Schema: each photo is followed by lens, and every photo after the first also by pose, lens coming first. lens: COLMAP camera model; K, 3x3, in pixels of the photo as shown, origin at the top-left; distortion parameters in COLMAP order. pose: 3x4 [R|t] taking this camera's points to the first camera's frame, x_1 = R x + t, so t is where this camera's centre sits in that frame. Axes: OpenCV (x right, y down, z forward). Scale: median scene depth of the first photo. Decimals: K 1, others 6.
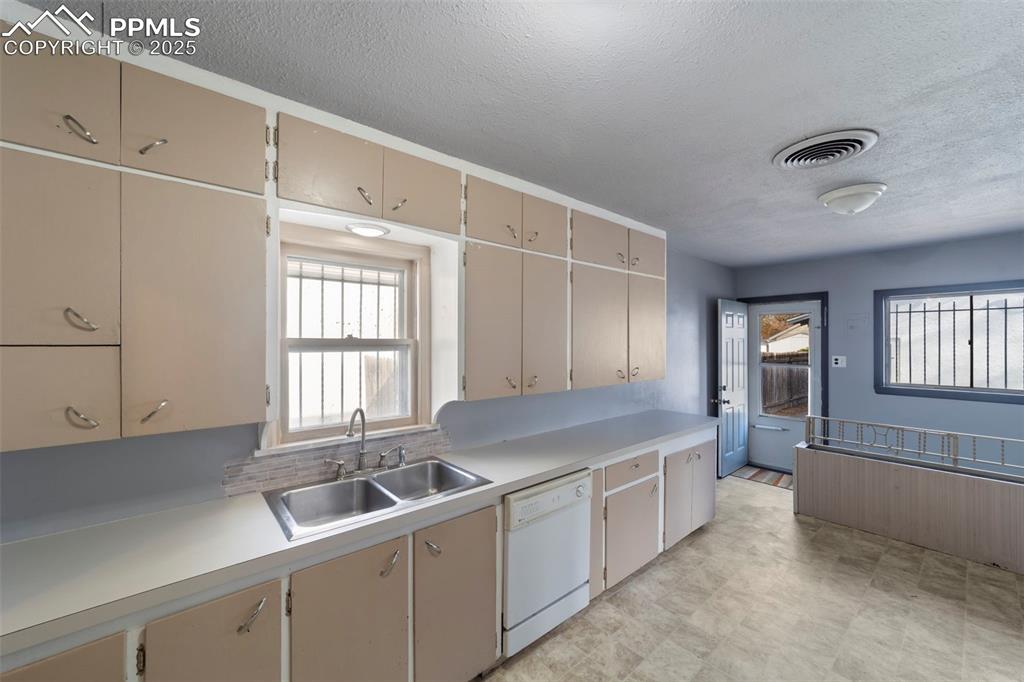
lens RADIAL K [[388.6, 0, 518.6], [0, 388.6, 342.1], [0, 0, 1]] dist [-0.011383, 0.001974]
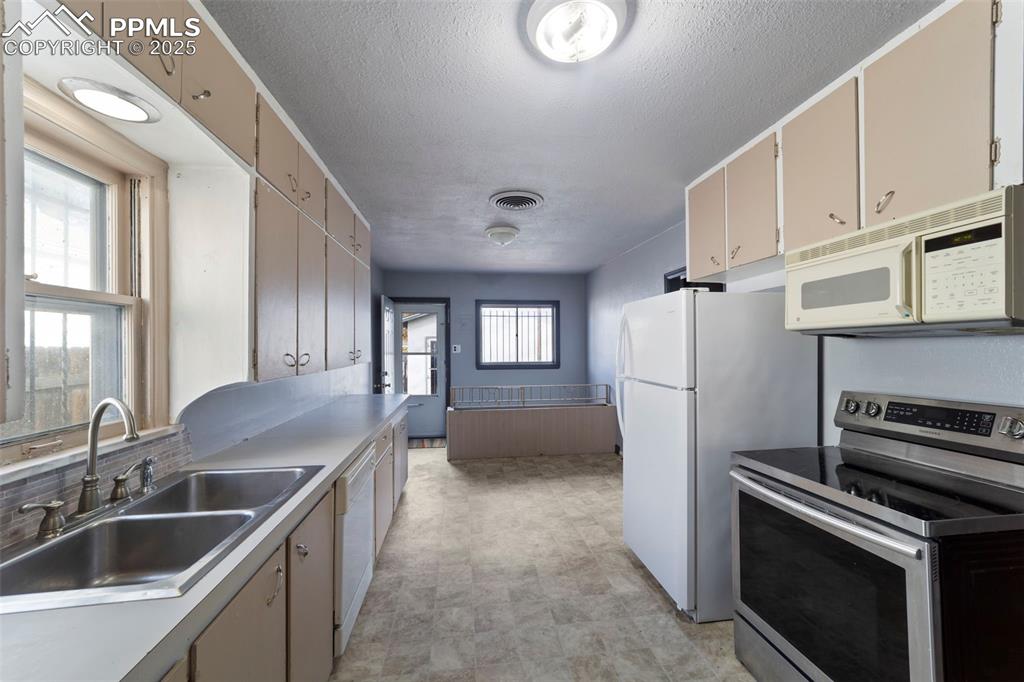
lens RADIAL K [[388.6, 0, 512.1], [0, 388.6, 346.2], [0, 0, 1]] dist [-0.011383, 0.001974]
pose [[0.538663, -0.004663, 0.842508, -0.315019], [0.003656, 0.999988, 0.003196, 0.048656], [-0.842513, 0.001359, 0.538674, 0.100395]]
